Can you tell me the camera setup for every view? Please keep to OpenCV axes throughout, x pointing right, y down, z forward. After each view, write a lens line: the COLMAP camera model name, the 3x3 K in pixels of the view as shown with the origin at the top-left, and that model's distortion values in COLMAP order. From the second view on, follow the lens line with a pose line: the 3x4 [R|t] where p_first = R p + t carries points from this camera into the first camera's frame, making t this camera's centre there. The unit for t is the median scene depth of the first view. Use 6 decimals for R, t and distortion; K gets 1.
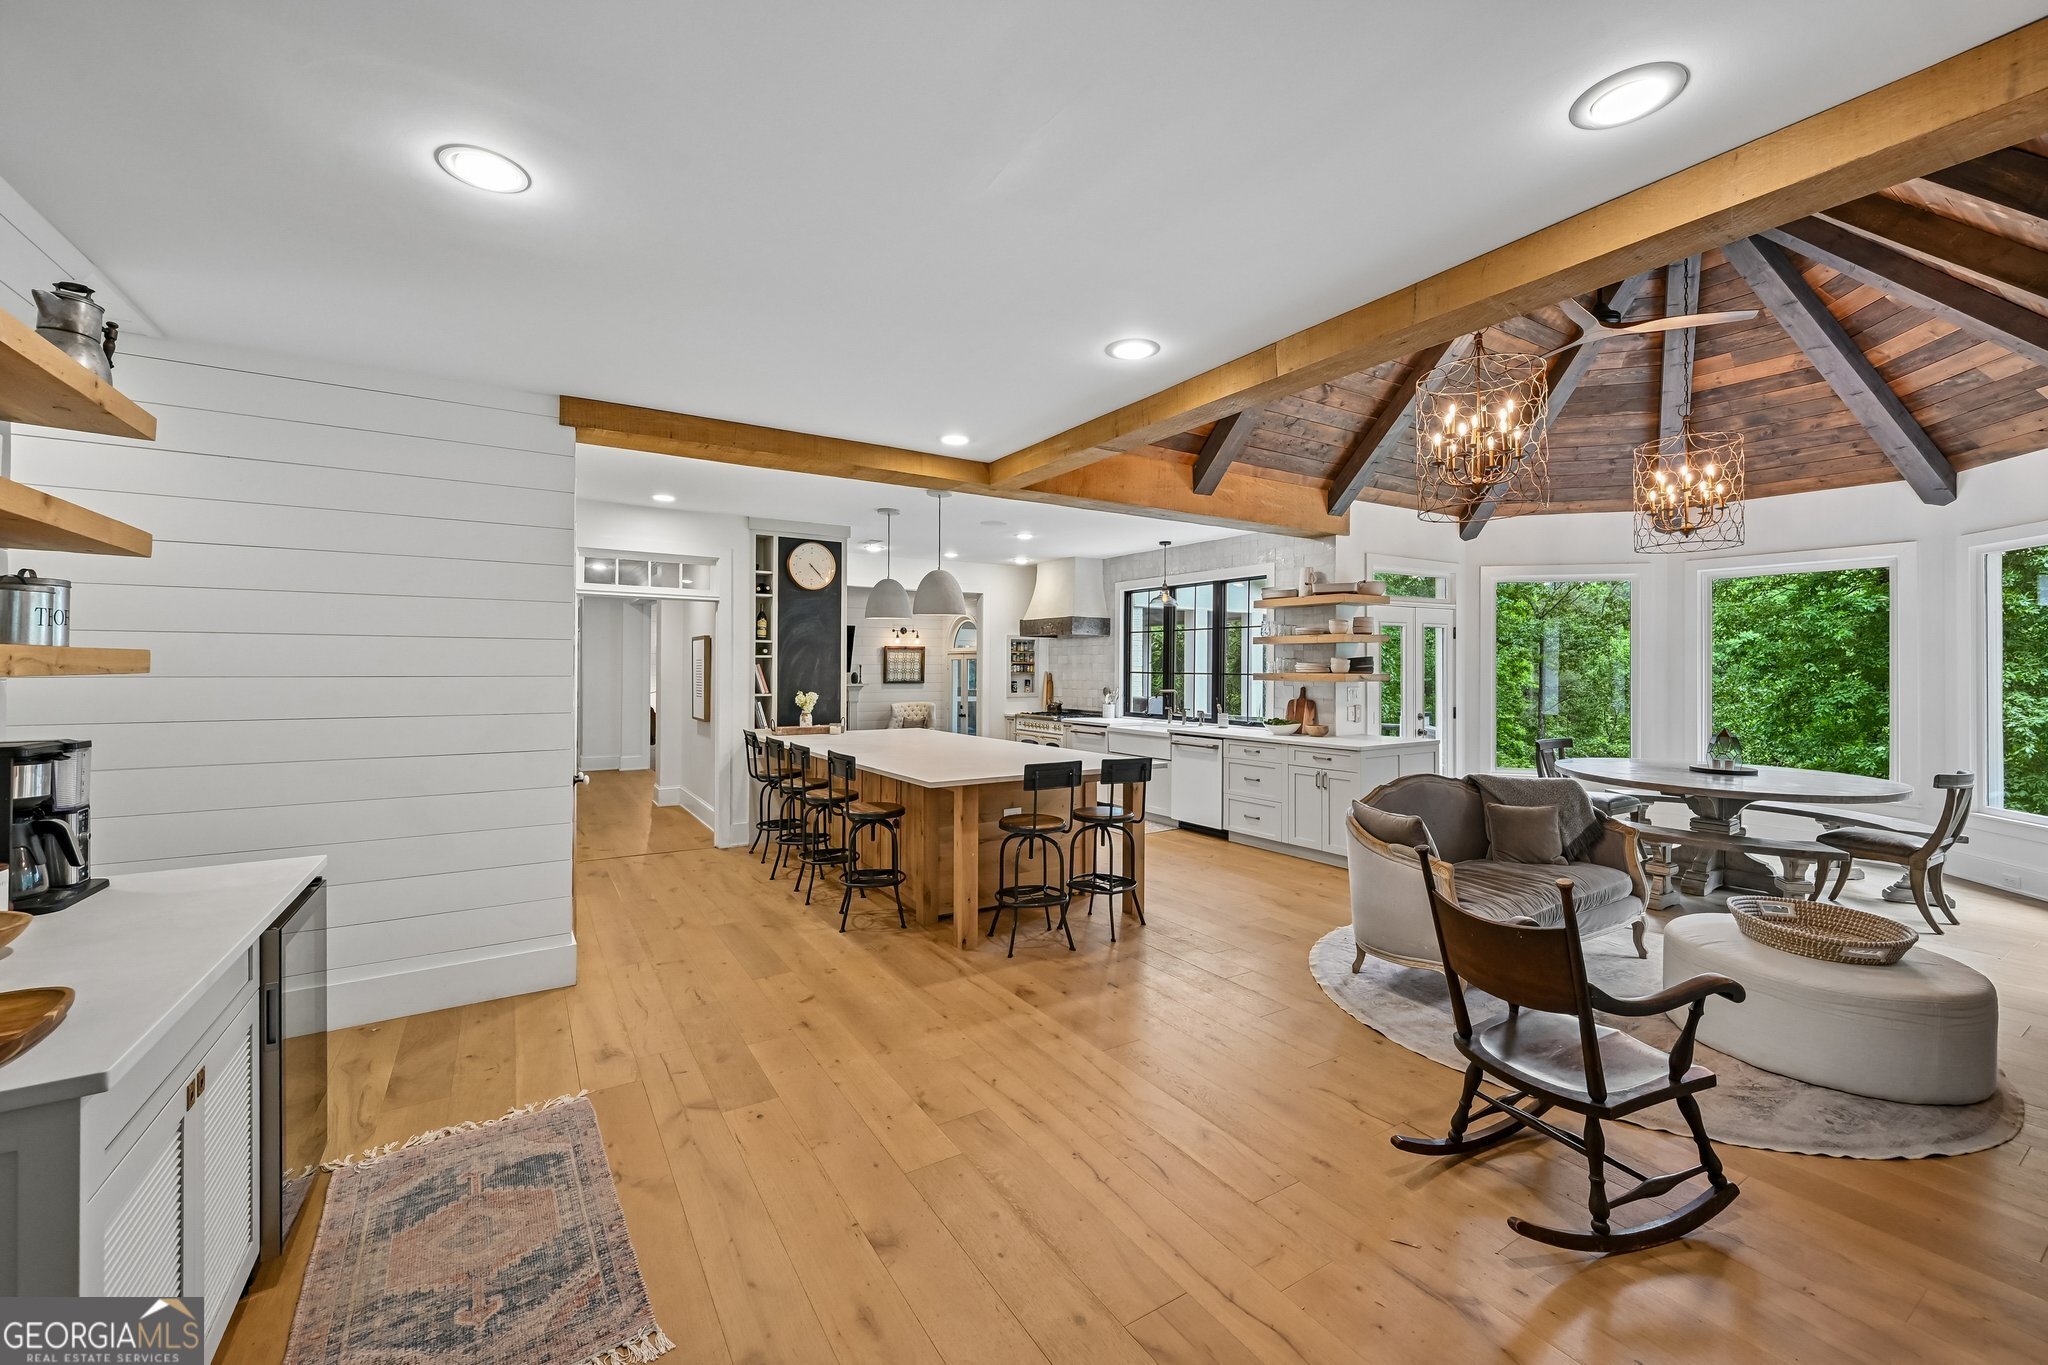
lens RADIAL K [[821.3, 0, 1023.7], [0, 821.3, 664.6], [0, 0, 1]] dist [-0.001068, -0.000091]
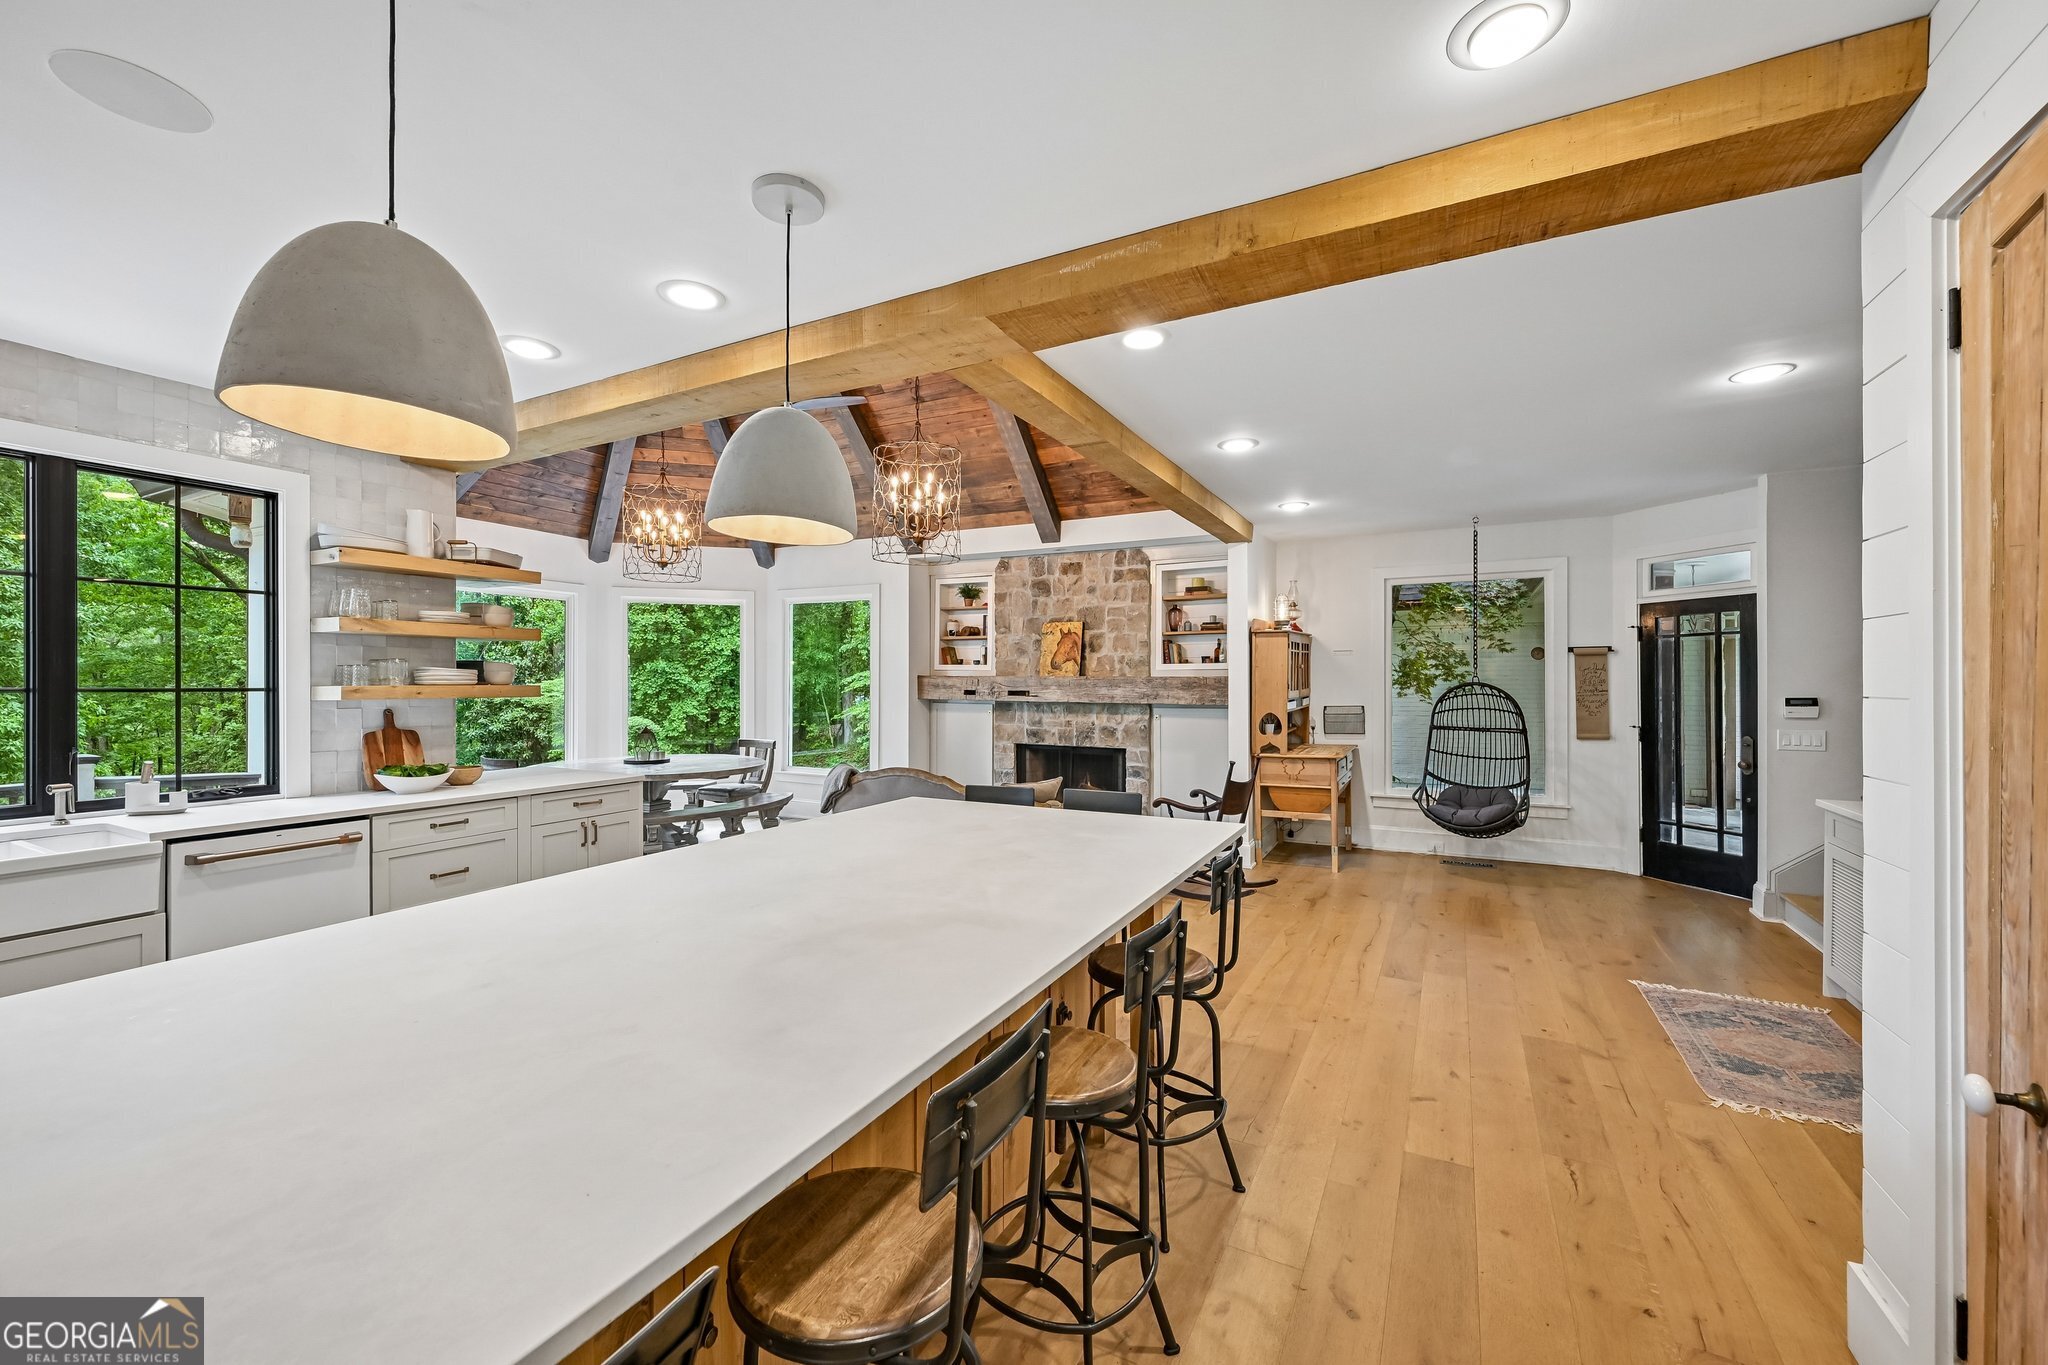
lens RADIAL K [[805.1, 0, 1031.3], [0, 805.1, 680.5], [0, 0, 1]] dist [-0.003000, -0.000253]
pose [[-0.499612, -0.002735, 0.866245, -0.333839], [-0.006528, 0.999979, -0.000607, 0.003633], [-0.866225, -0.005958, -0.499619, 0.770157]]
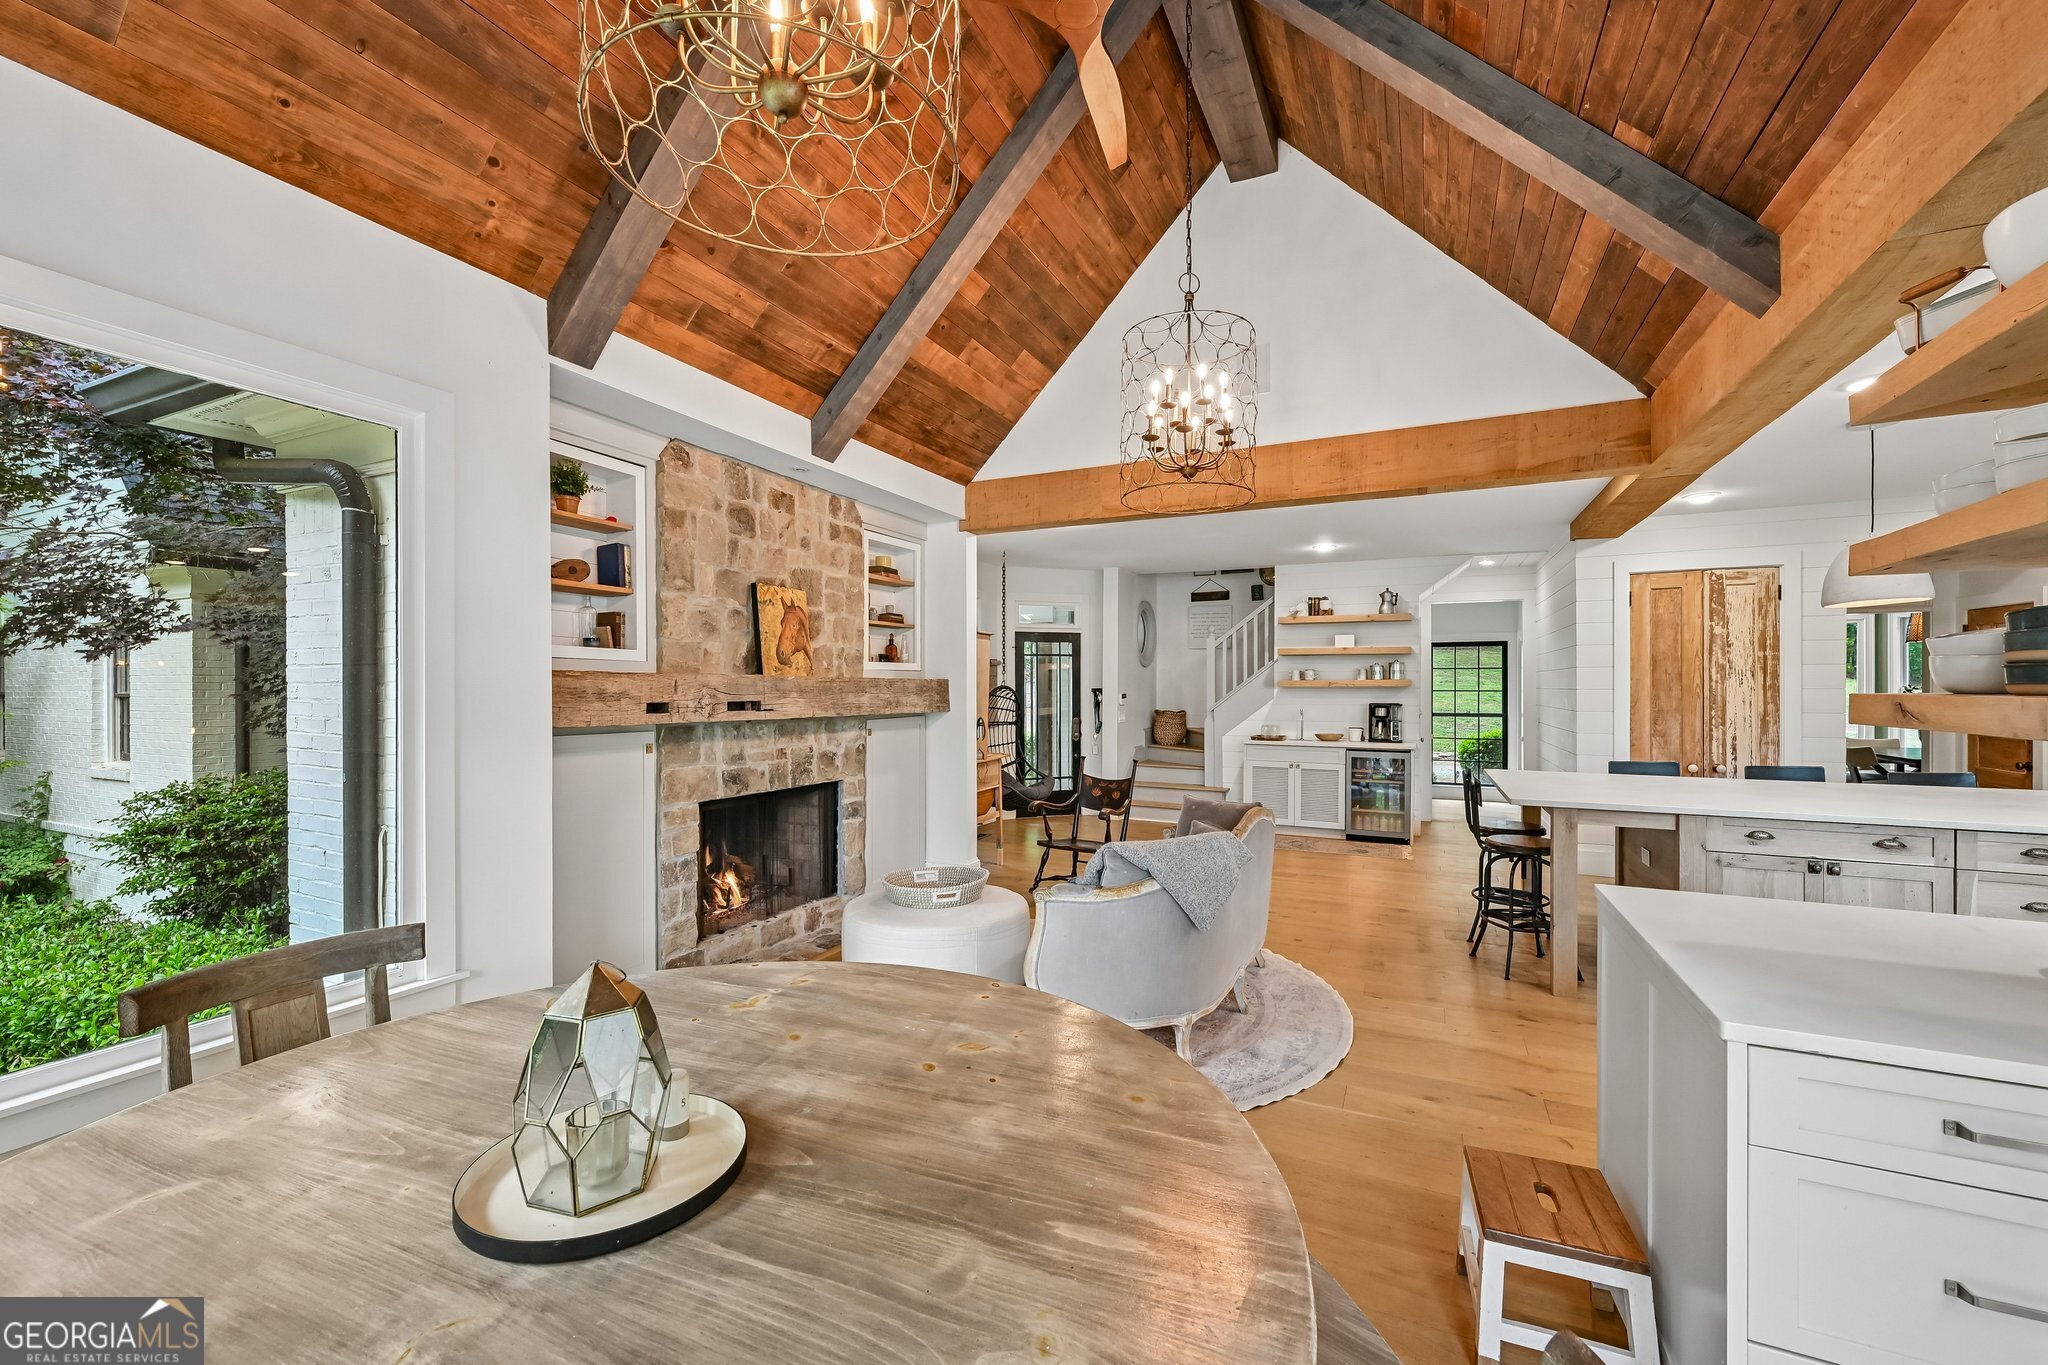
lens RADIAL K [[819.8, 0, 1026.2], [0, 819.8, 687.5], [0, 0, 1]] dist [0.000358, -0.000152]
pose [[-0.847102, -0.002159, -0.531425, 0.599938], [-0.000165, 0.999993, -0.003800, 0.008022], [0.531430, -0.003131, -0.847097, 0.851863]]
